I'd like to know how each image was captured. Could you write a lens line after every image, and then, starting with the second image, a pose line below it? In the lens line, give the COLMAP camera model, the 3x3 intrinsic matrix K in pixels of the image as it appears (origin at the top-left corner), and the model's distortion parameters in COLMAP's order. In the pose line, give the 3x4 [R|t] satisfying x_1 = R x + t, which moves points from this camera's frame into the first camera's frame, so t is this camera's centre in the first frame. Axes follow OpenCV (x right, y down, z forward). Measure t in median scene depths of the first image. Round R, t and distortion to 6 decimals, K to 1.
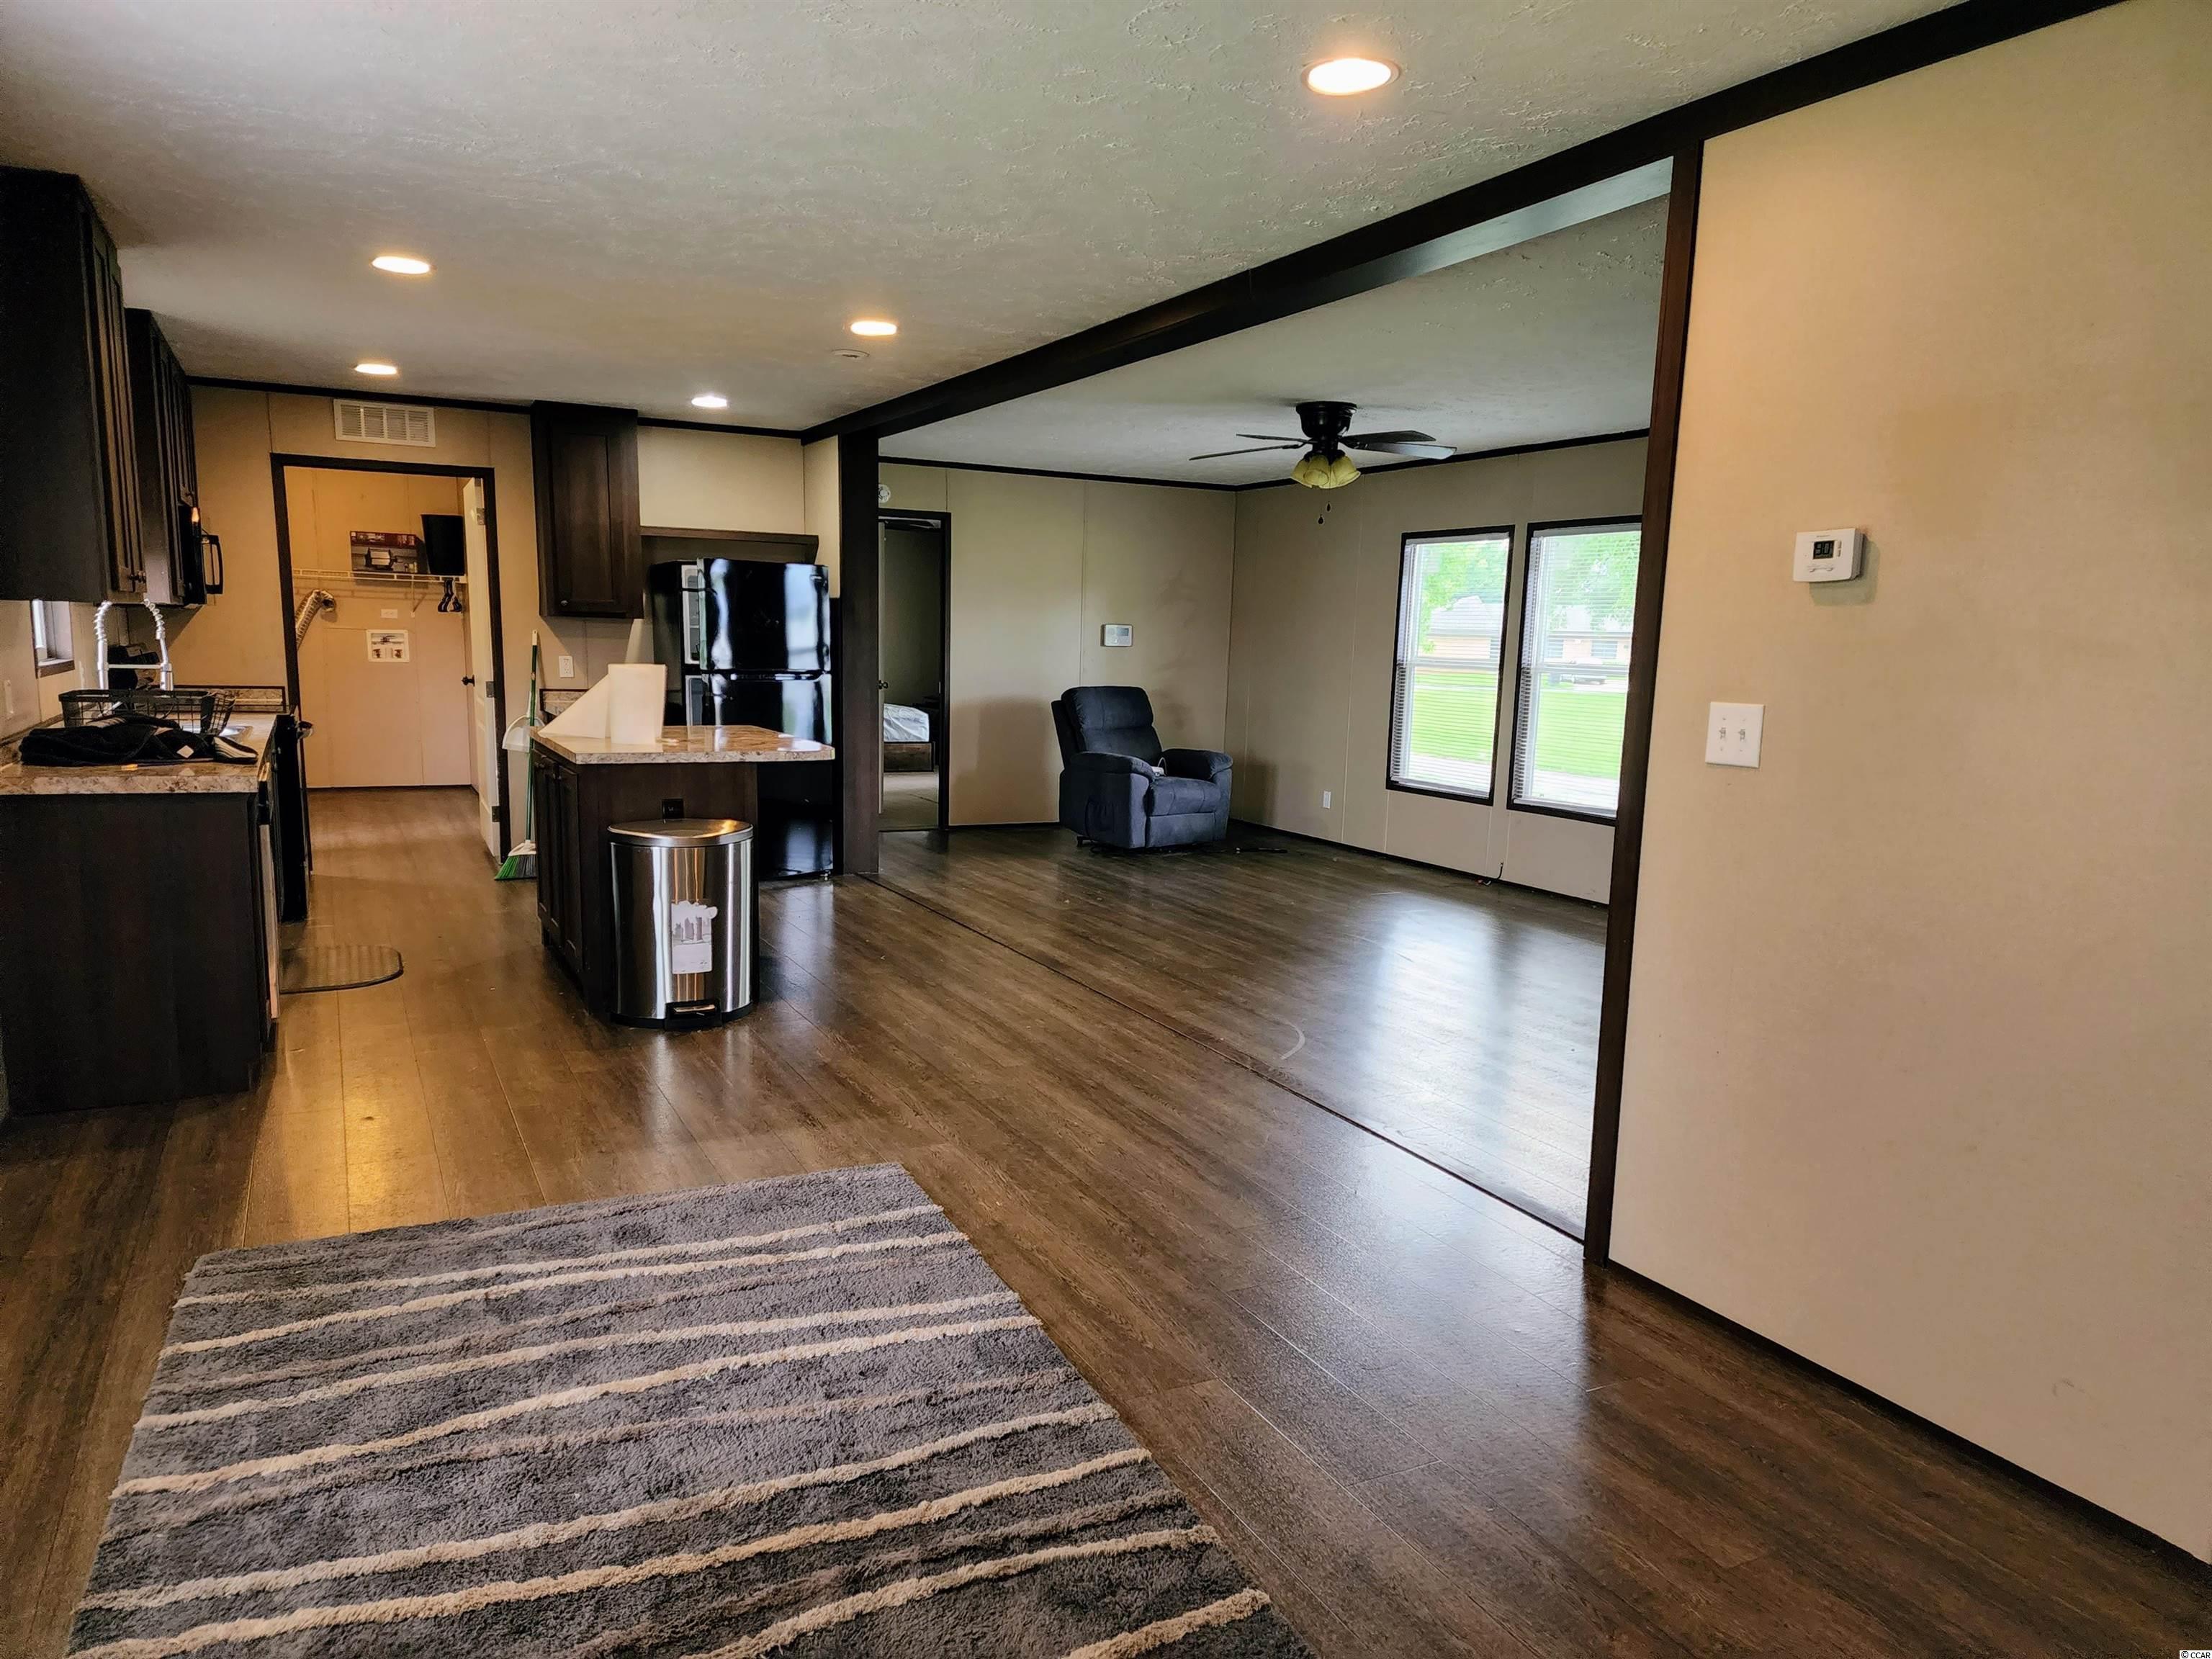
lens RADIAL K [[1471.6, 0, 1103.6], [0, 1471.6, 864.5], [0, 0, 1]] dist [0.099933, -0.109299]
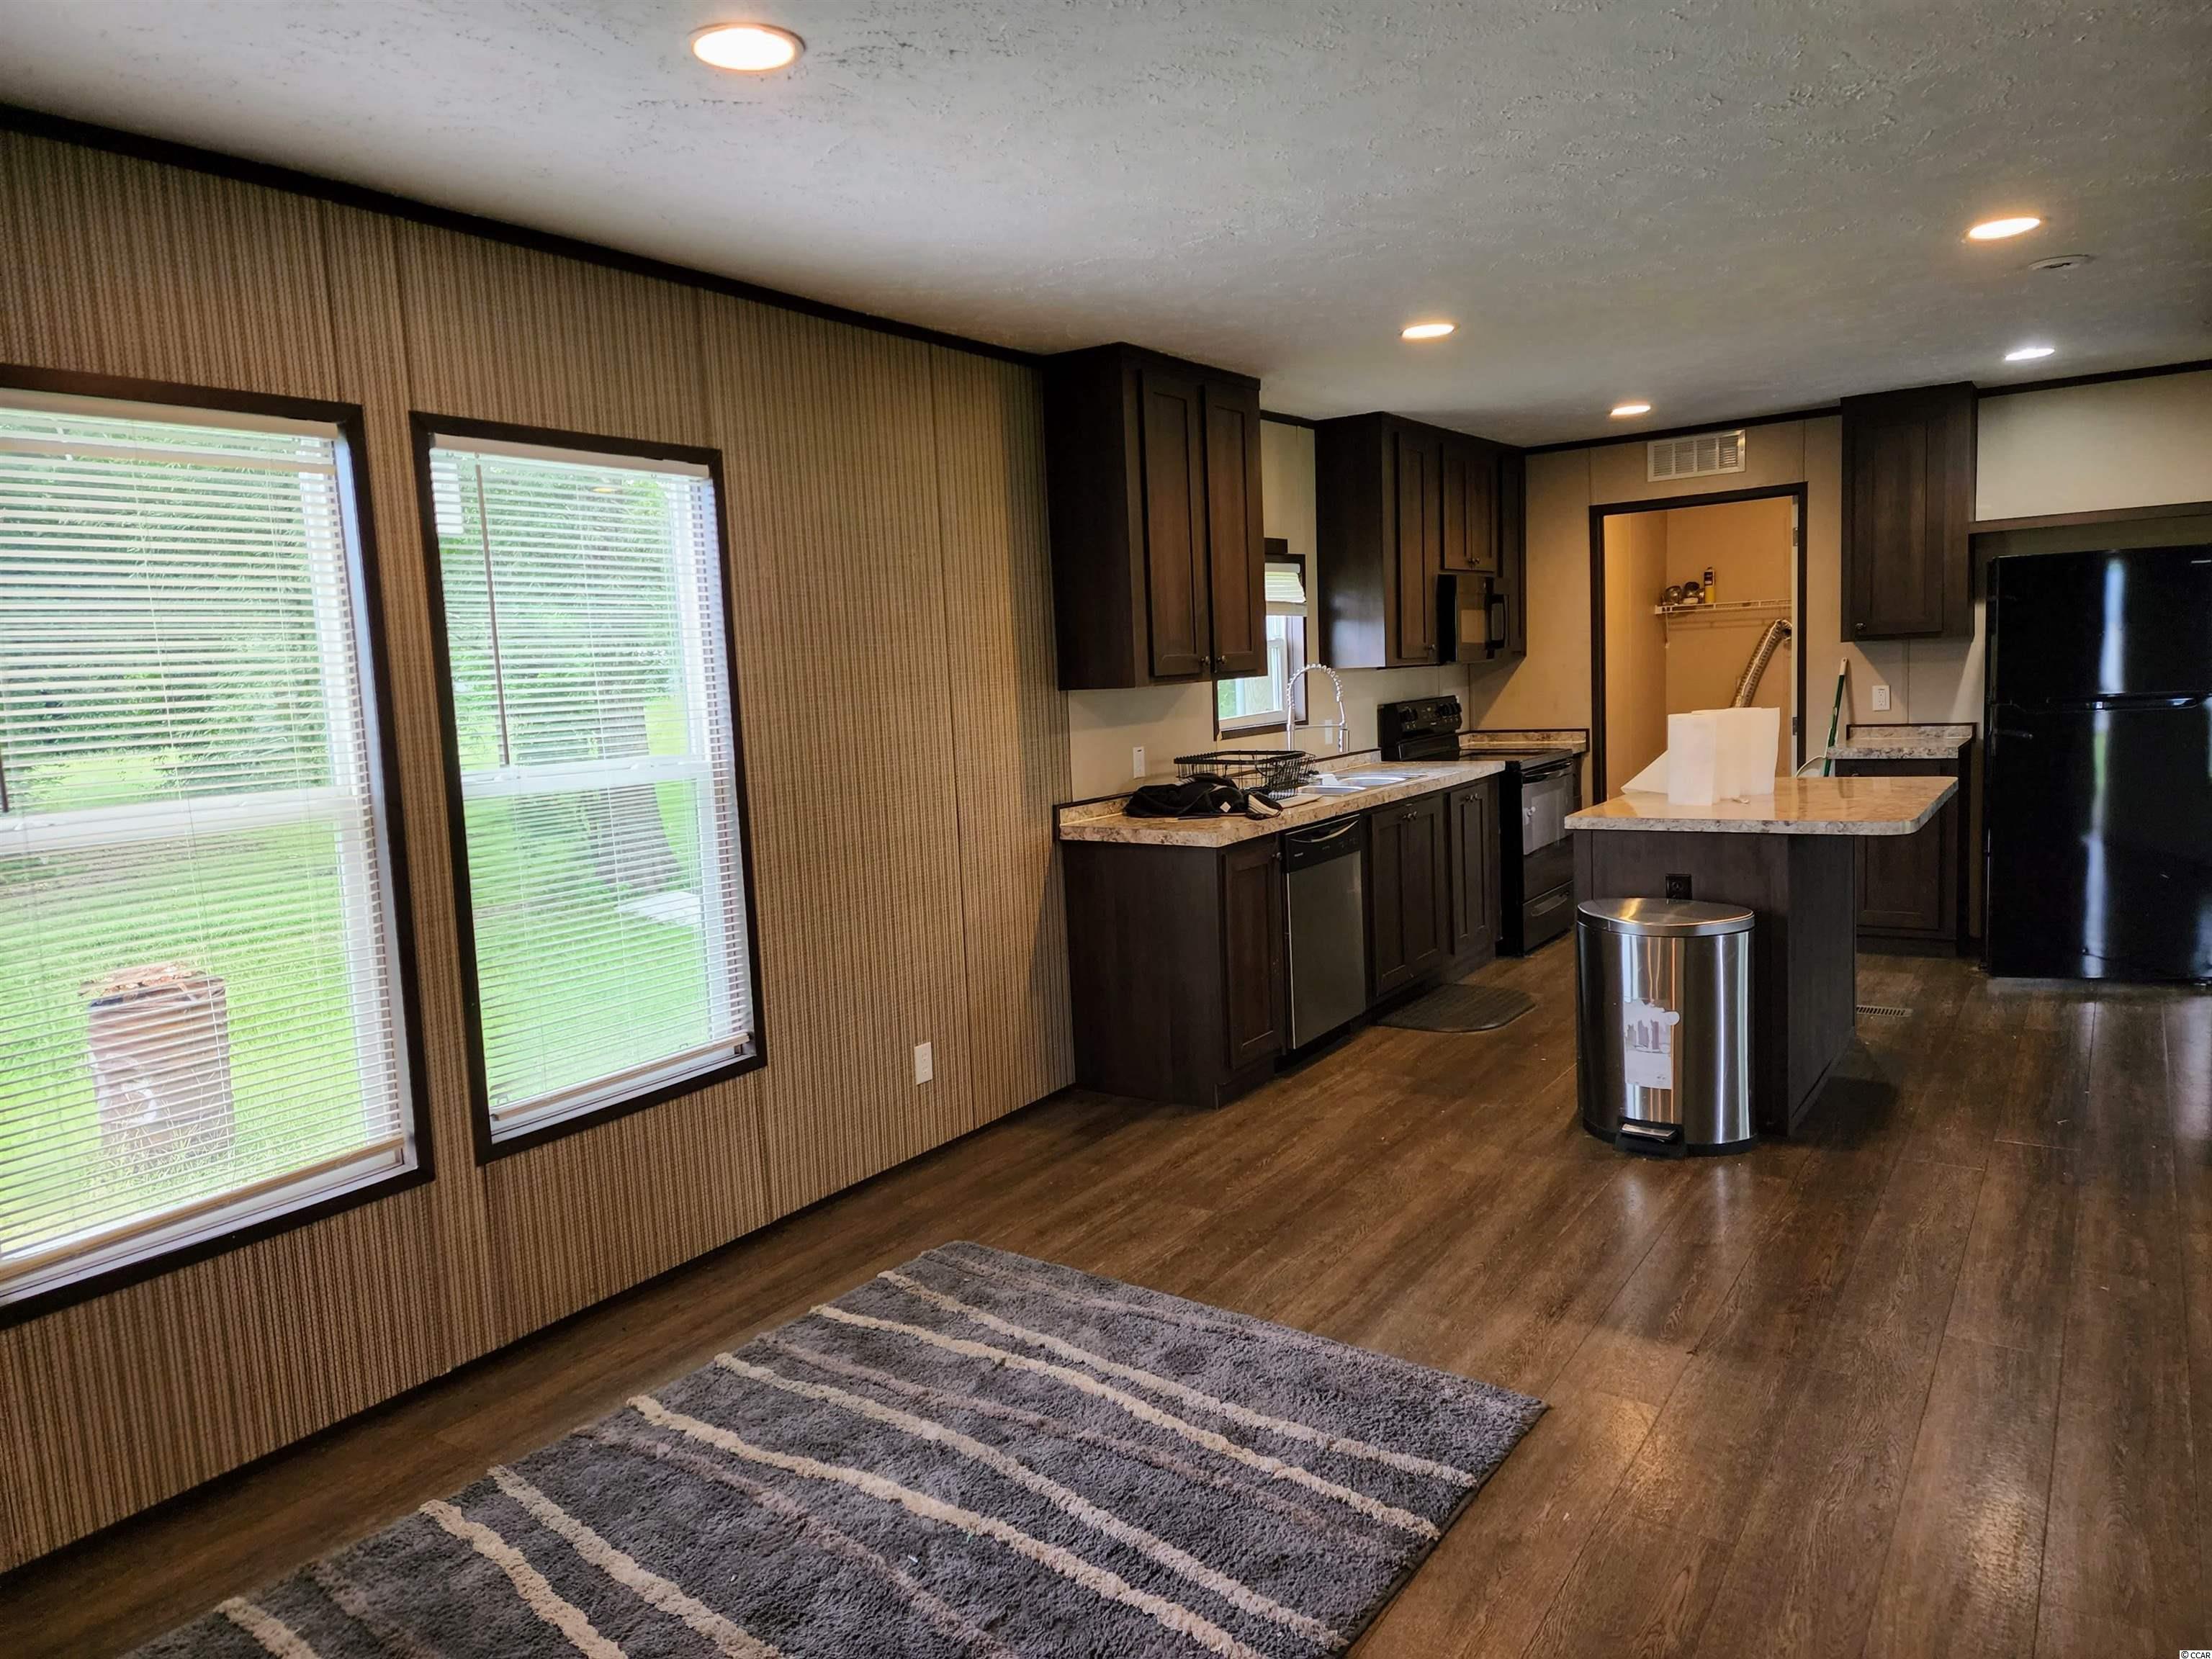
lens RADIAL K [[1475.5, 0, 1096.8], [0, 1475.5, 833.4], [0, 0, 1]] dist [0.078313, -0.074067]
pose [[0.473190, 0.053829, -0.879314, 0.218468], [-0.077104, 0.996832, 0.019531, -0.043882], [0.877580, 0.058556, 0.475841, 0.235983]]
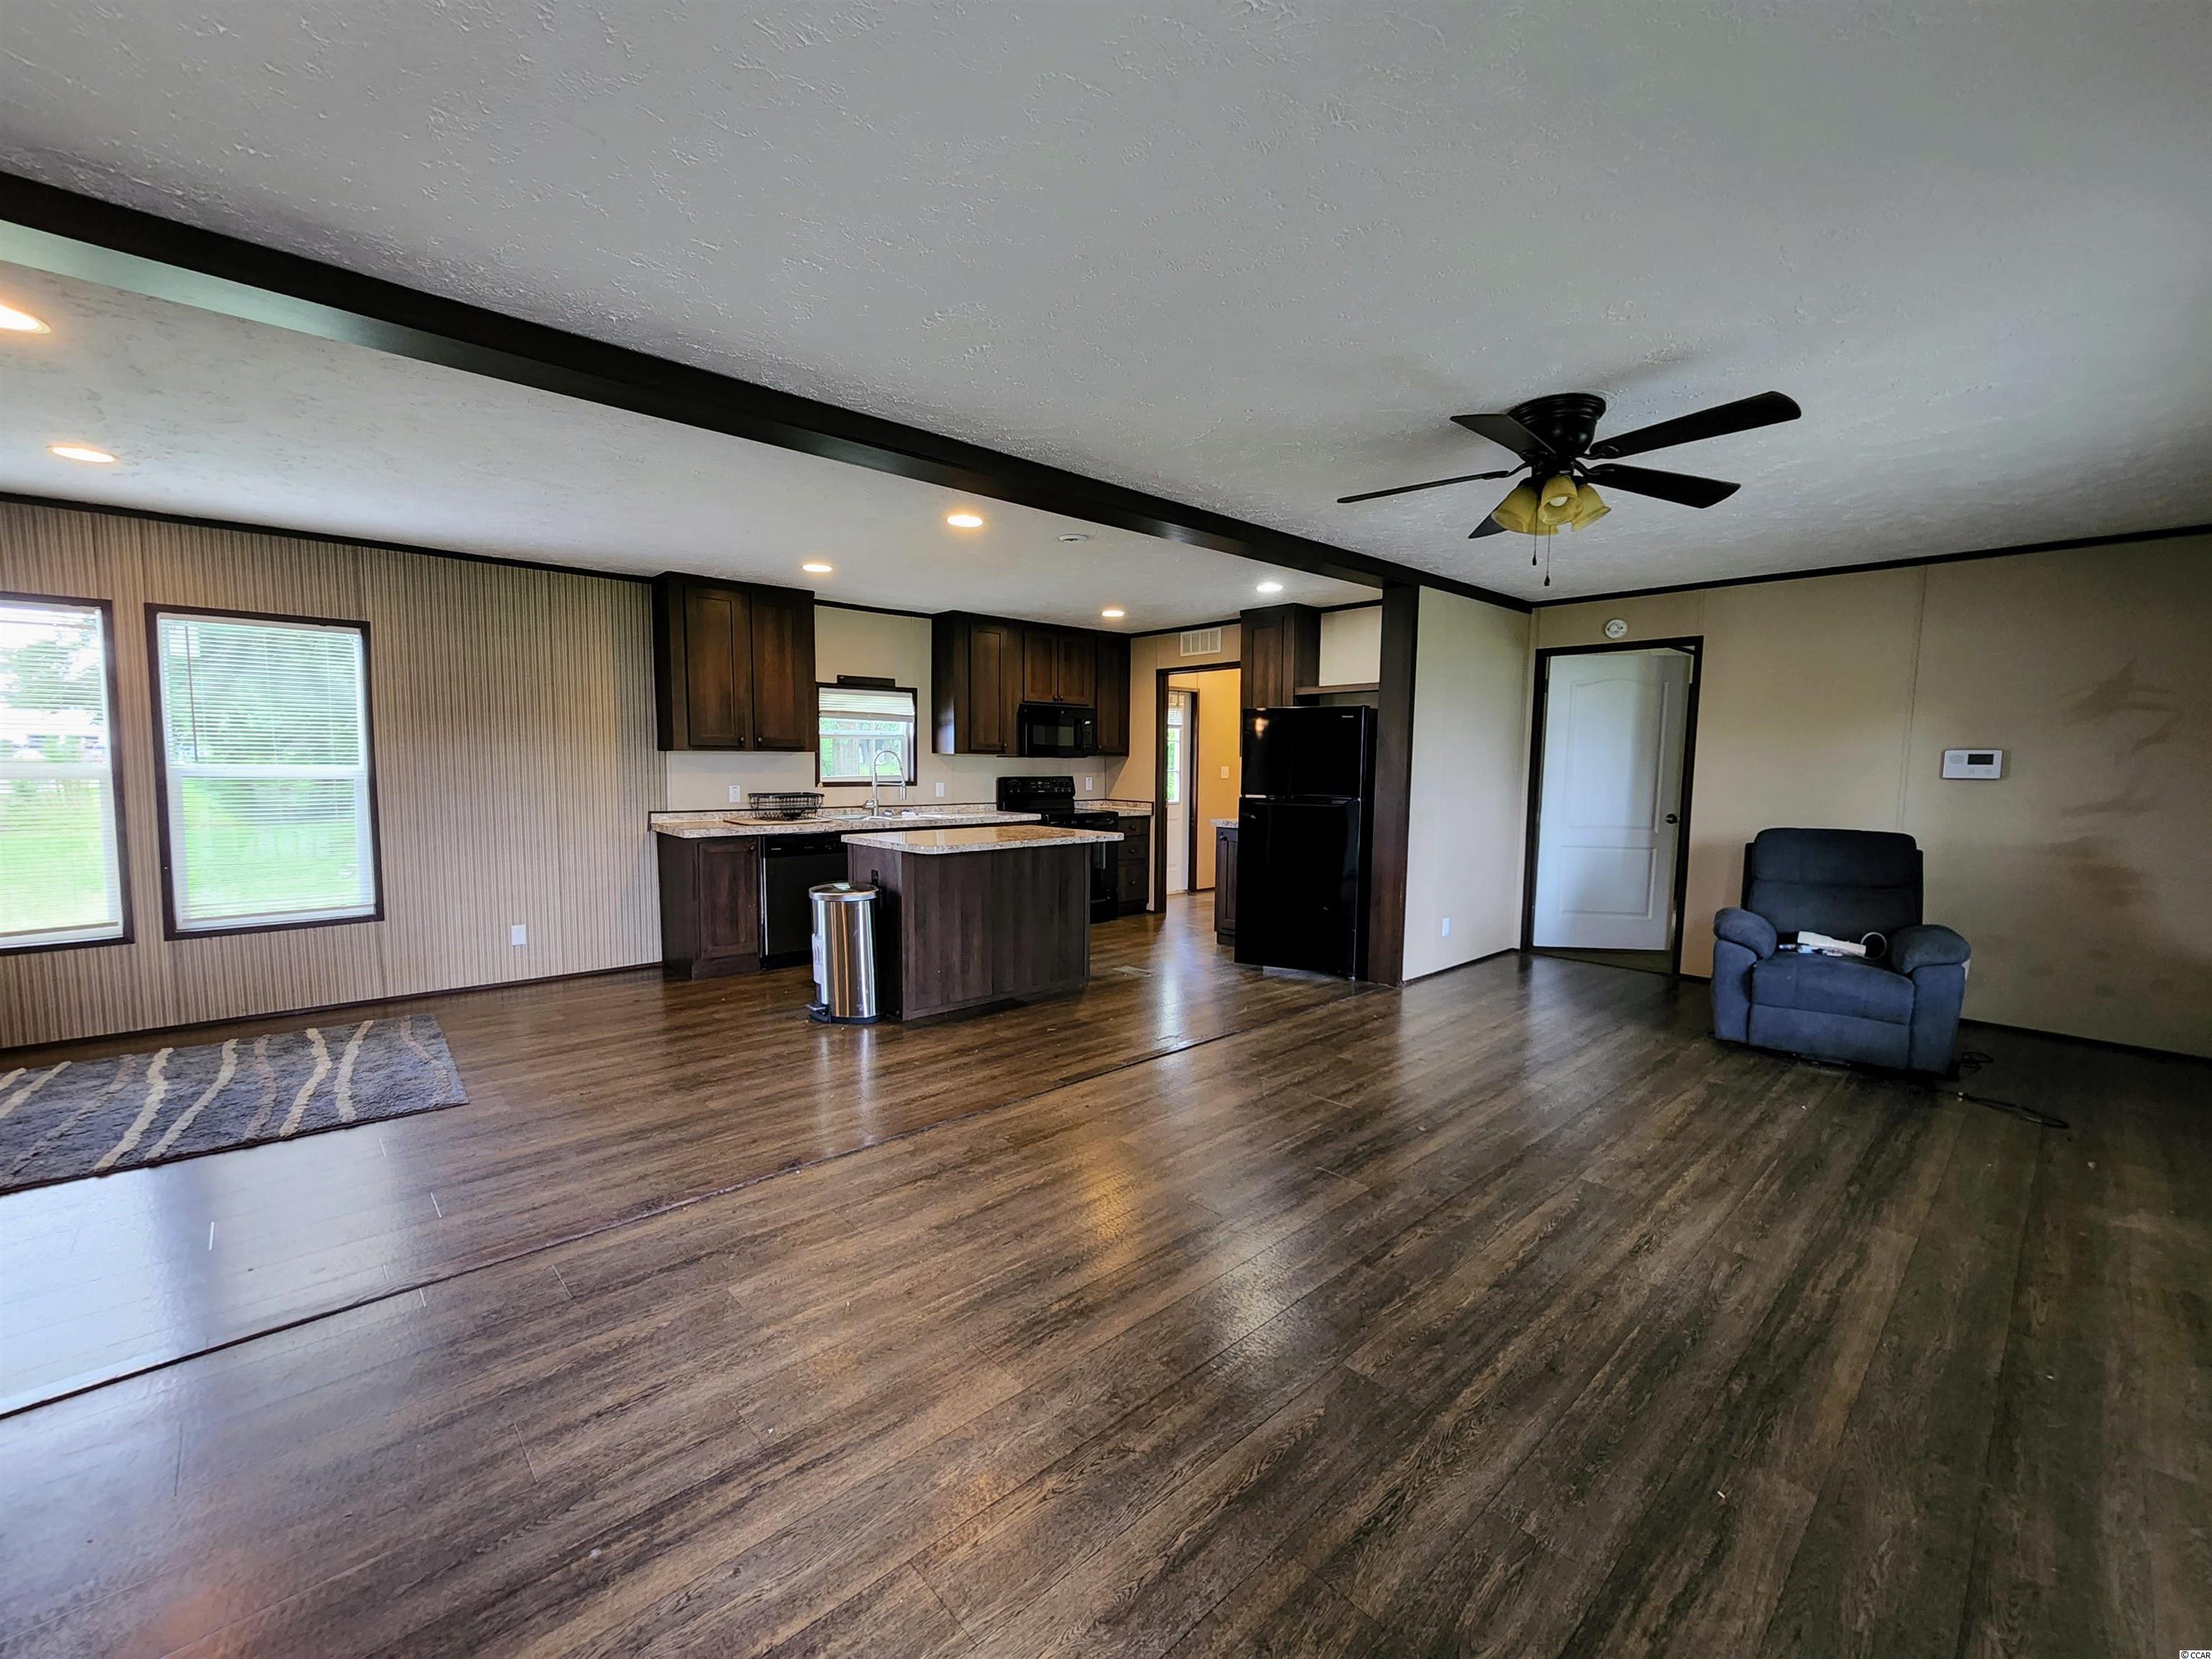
lens RADIAL K [[916.5, 0, 1112.1], [0, 916.5, 832.8], [0, 0, 1]] dist [-0.001547, -0.000206]
pose [[0.266864, 0.052588, -0.962298, 0.497734], [-0.151803, 0.988339, 0.011913, -0.096263], [0.951703, 0.142901, 0.271736, 0.730882]]
